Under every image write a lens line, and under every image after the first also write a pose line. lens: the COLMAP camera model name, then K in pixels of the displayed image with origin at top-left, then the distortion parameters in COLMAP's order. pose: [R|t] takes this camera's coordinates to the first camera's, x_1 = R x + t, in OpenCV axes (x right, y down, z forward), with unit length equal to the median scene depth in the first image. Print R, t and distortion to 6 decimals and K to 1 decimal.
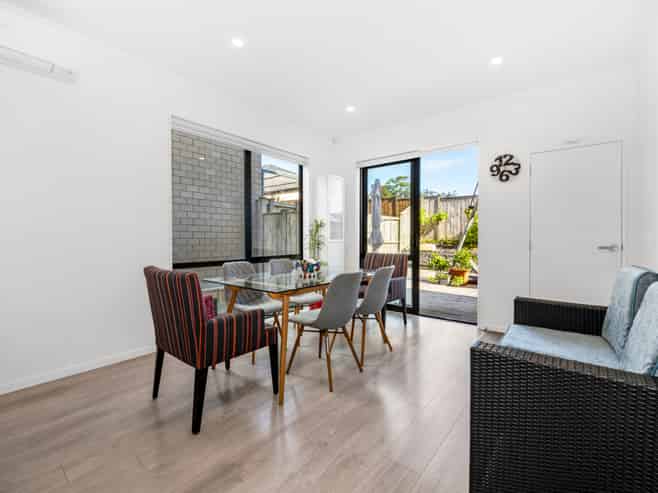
lens RADIAL K [[298.1, 0, 329.0], [0, 298.1, 246.5], [0, 0, 1]] dist [0.000365, 0.000192]
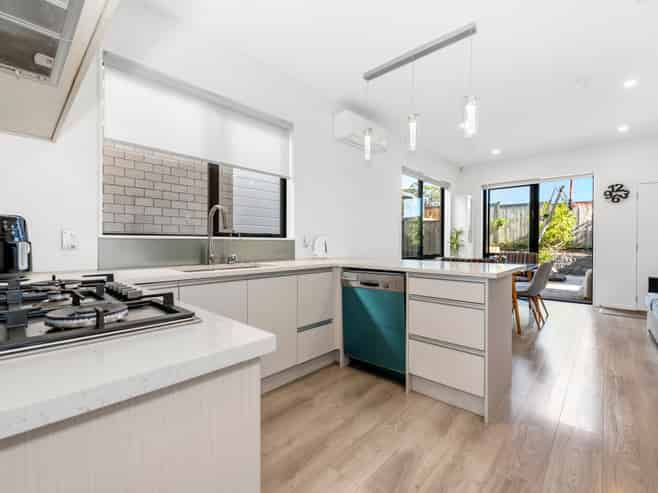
lens RADIAL K [[298.1, 0, 329.0], [0, 298.1, 246.5], [0, 0, 1]] dist [0.000365, 0.000192]
pose [[0.997632, -0.001267, -0.068772, -0.530598], [0.000394, 0.999919, -0.012704, 0.009240], [0.068782, 0.012647, 0.997552, -0.404668]]
